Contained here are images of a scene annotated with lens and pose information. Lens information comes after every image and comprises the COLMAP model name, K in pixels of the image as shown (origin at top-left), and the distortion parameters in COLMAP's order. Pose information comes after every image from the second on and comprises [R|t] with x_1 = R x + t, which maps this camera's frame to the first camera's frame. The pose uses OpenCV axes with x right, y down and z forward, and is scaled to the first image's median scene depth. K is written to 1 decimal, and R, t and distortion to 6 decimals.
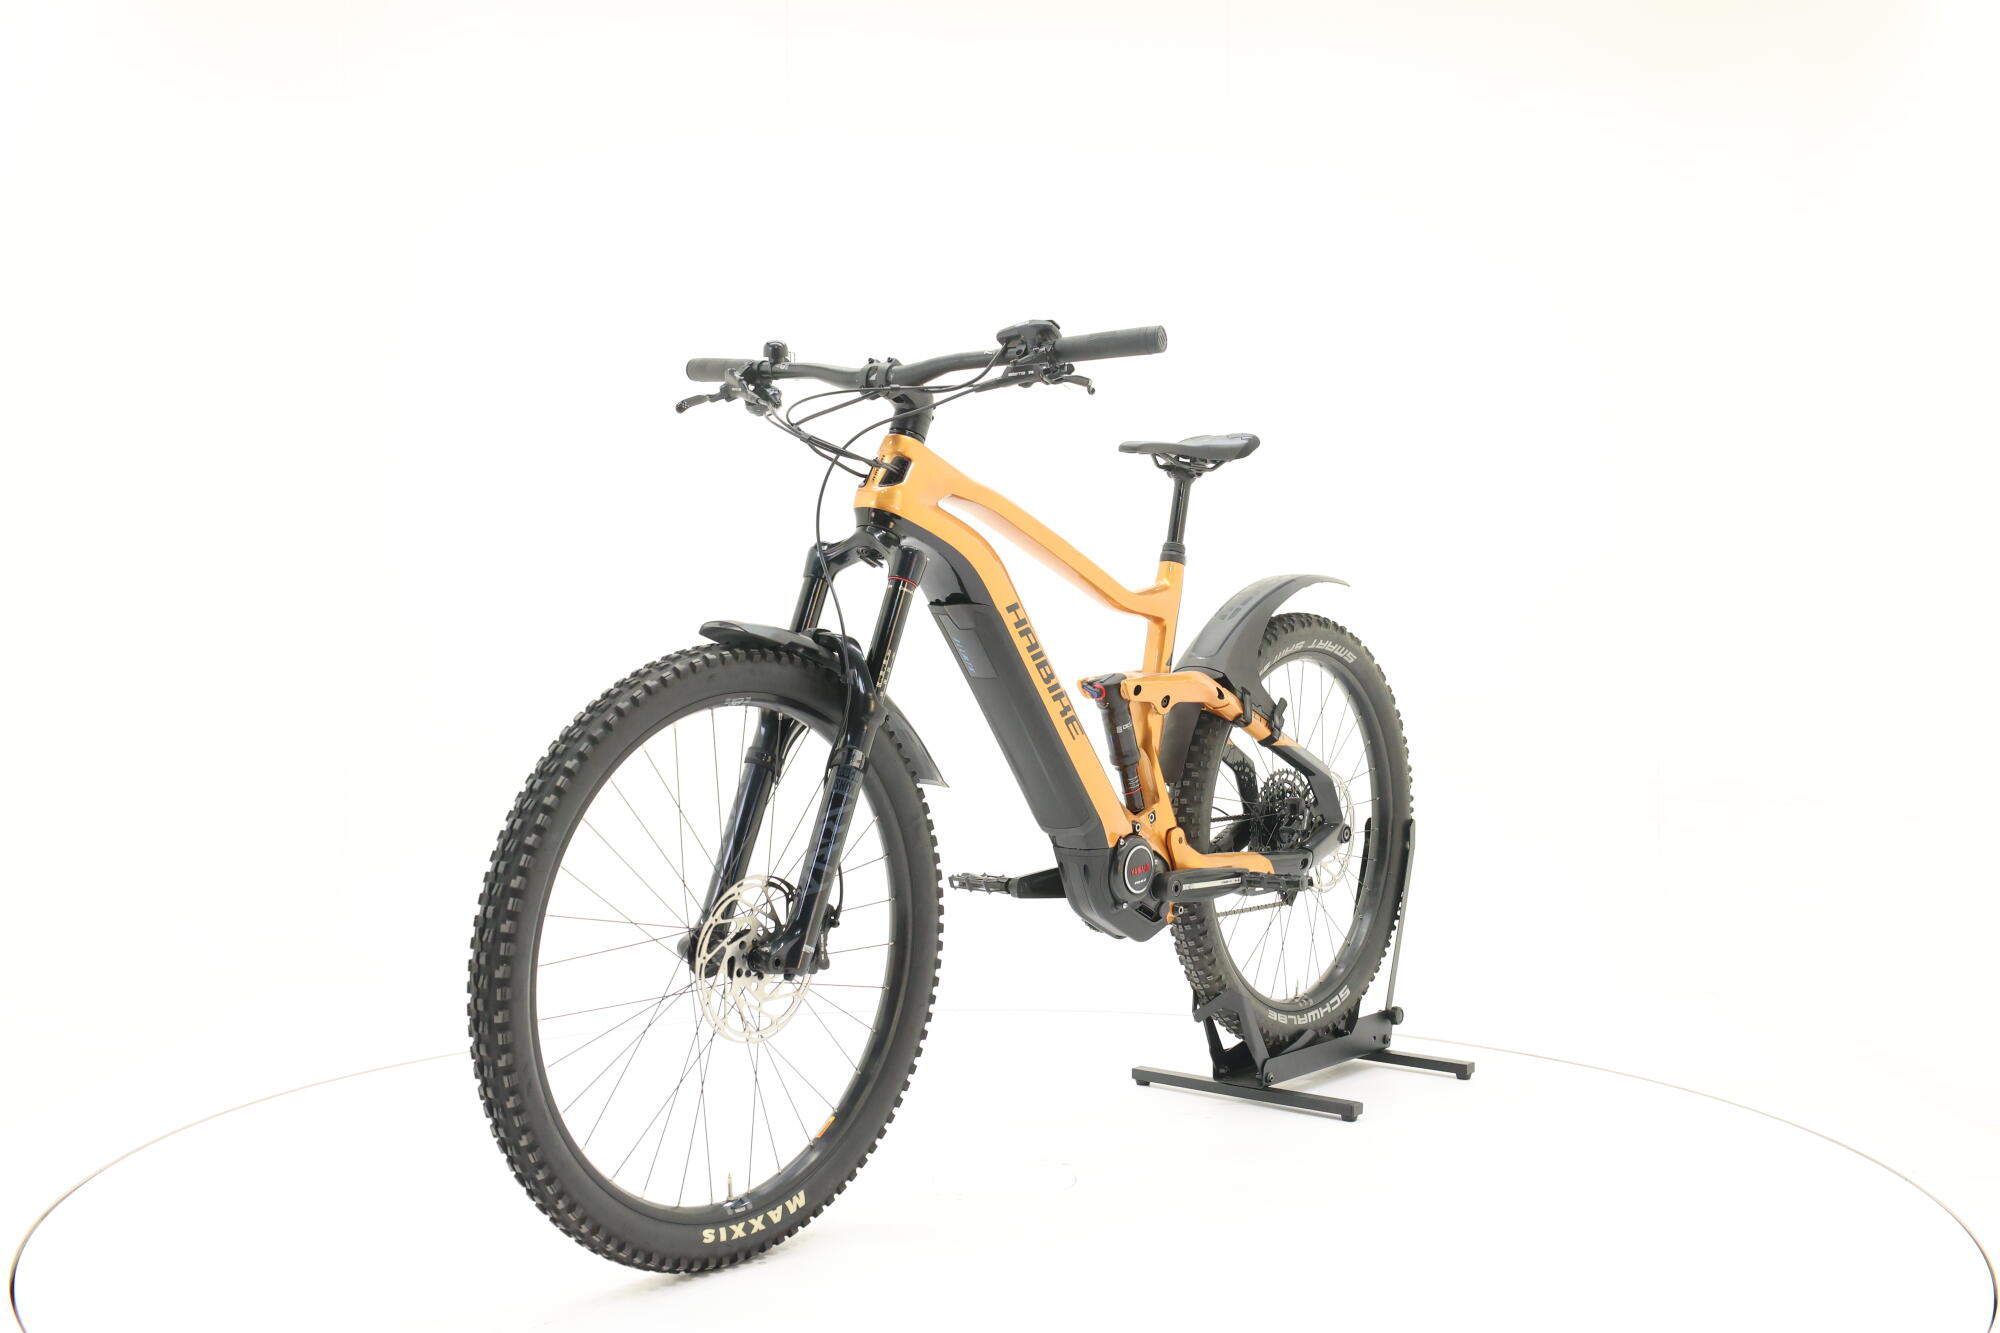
lens RADIAL K [[2153.1, 0, 1000.0], [0, 2153.1, 666.5], [0, 0, 1]] dist [-0.029162, -0.006255]
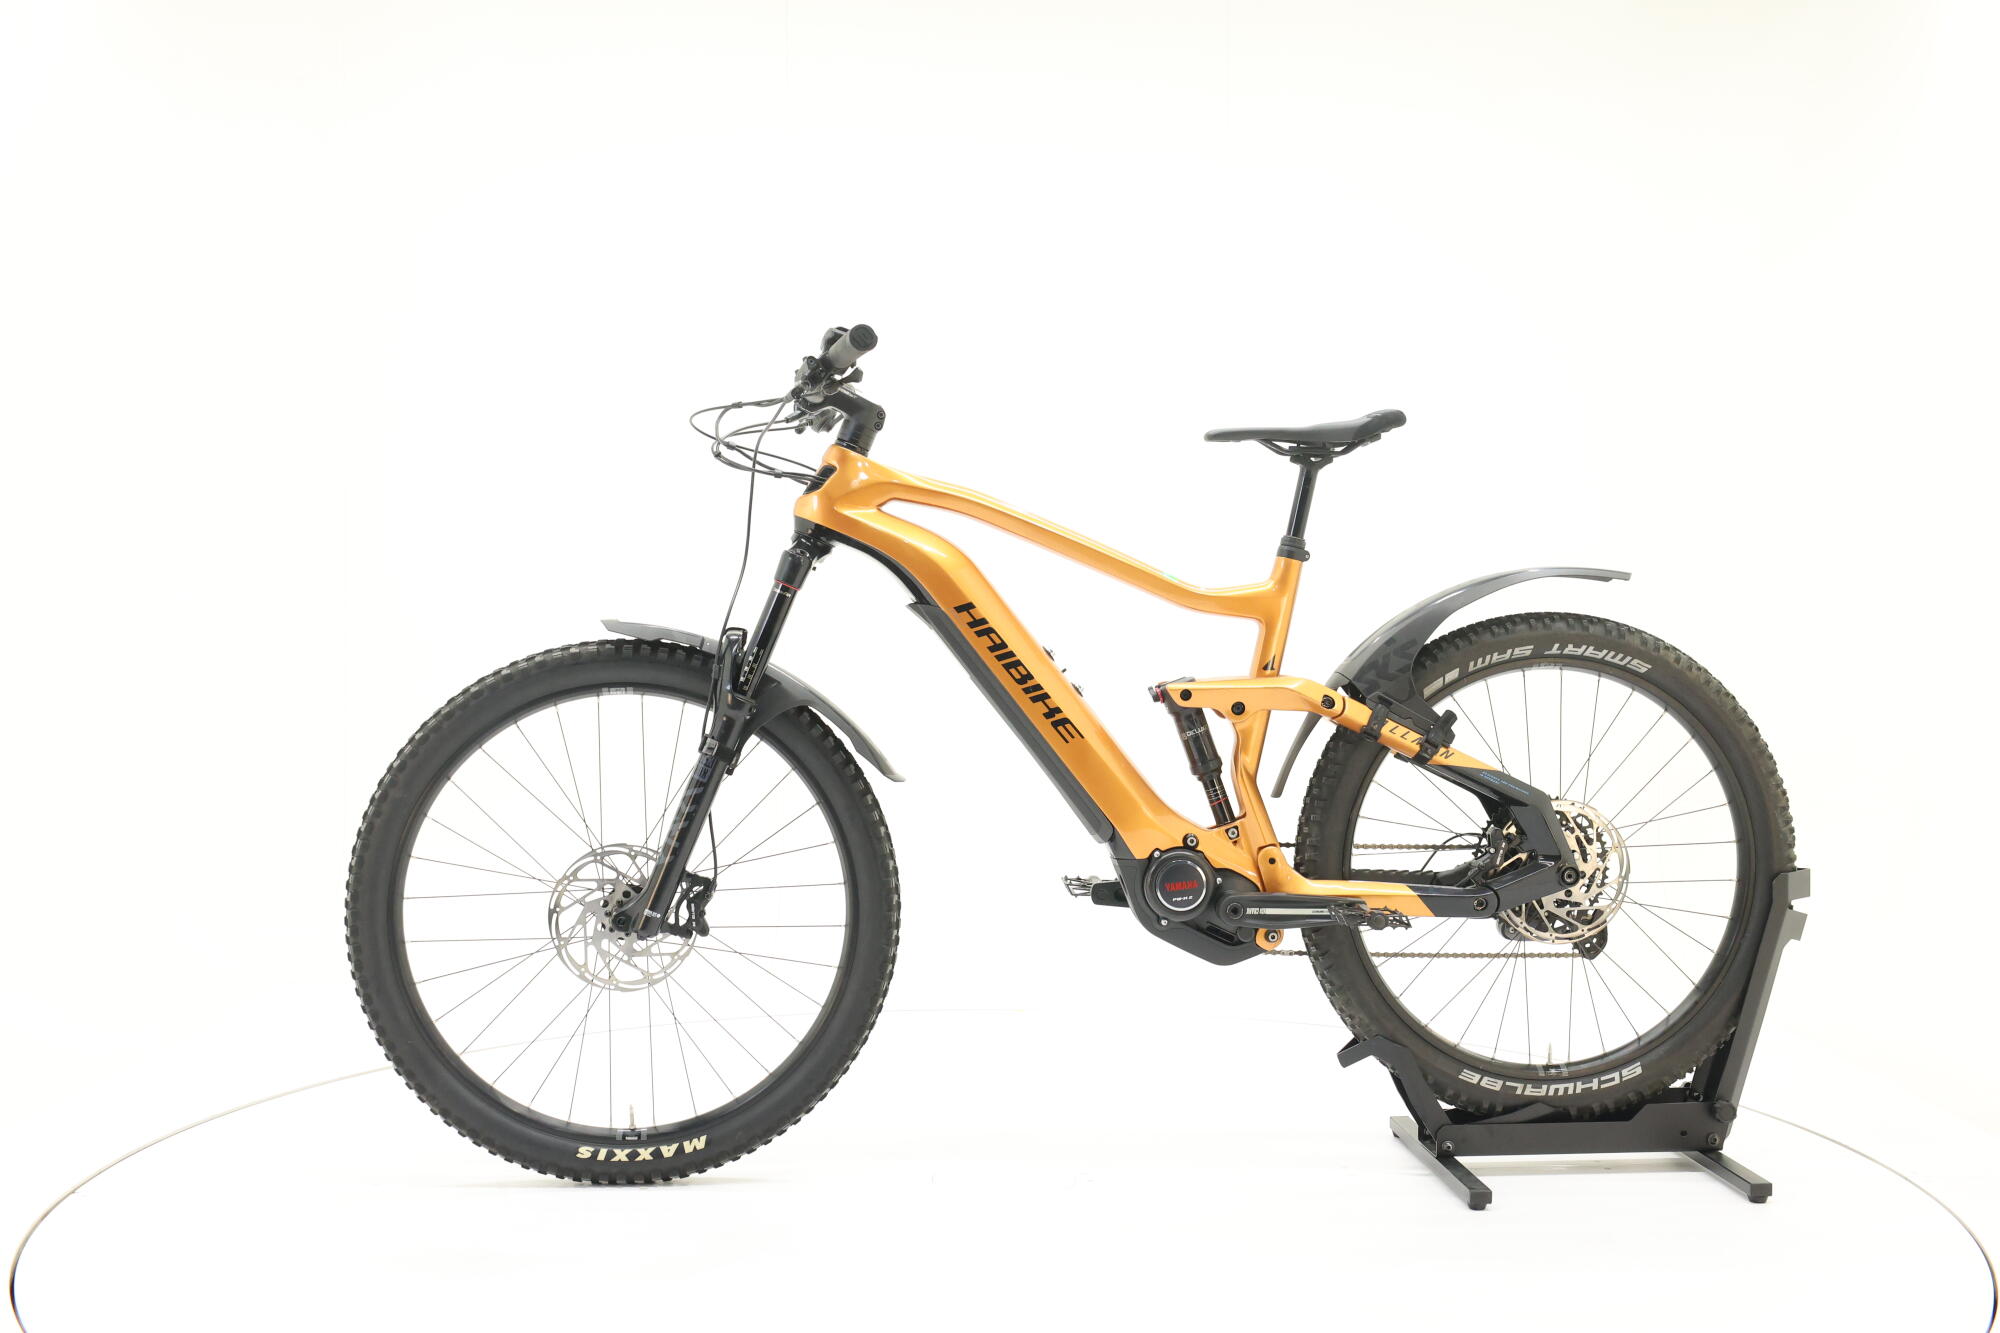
lens RADIAL K [[2153.1, 0, 1000.0], [0, 2153.1, 666.5], [0, 0, 1]] dist [-0.029162, -0.006255]
pose [[0.688585, 0.015048, -0.724999, 0.745360], [-0.017031, 0.999844, 0.004577, -0.004725], [0.724955, 0.009196, 0.688735, 0.317413]]
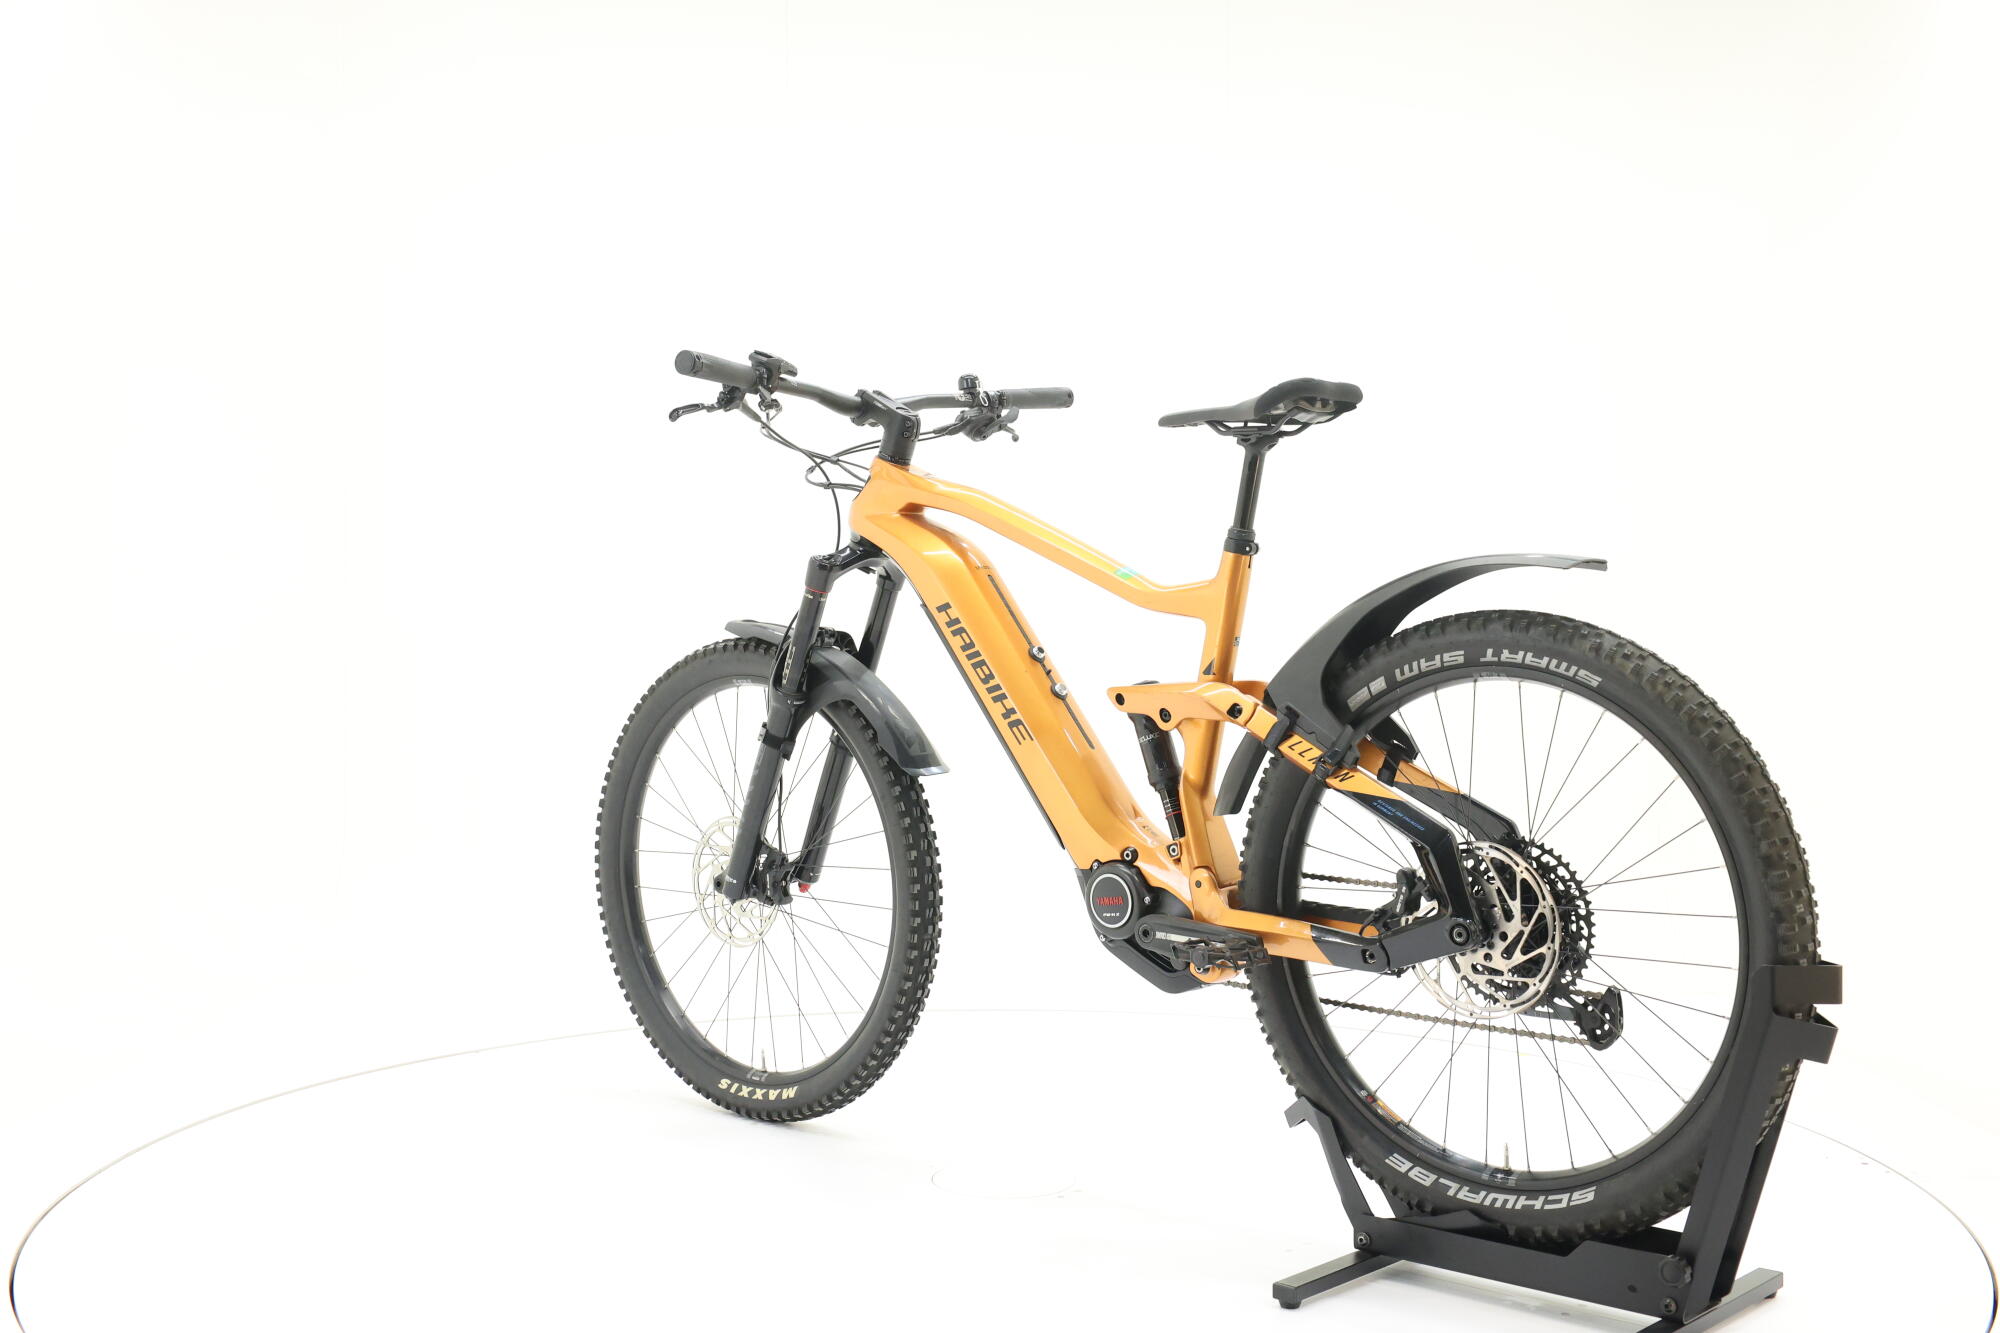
lens RADIAL K [[2153.1, 0, 1000.0], [0, 2153.1, 666.5], [0, 0, 1]] dist [-0.029162, -0.006255]
pose [[-0.054805, 0.017660, -0.998341, 1.027659], [-0.026446, 0.999467, 0.019132, -0.019506], [0.998147, 0.027451, -0.054309, 1.079487]]
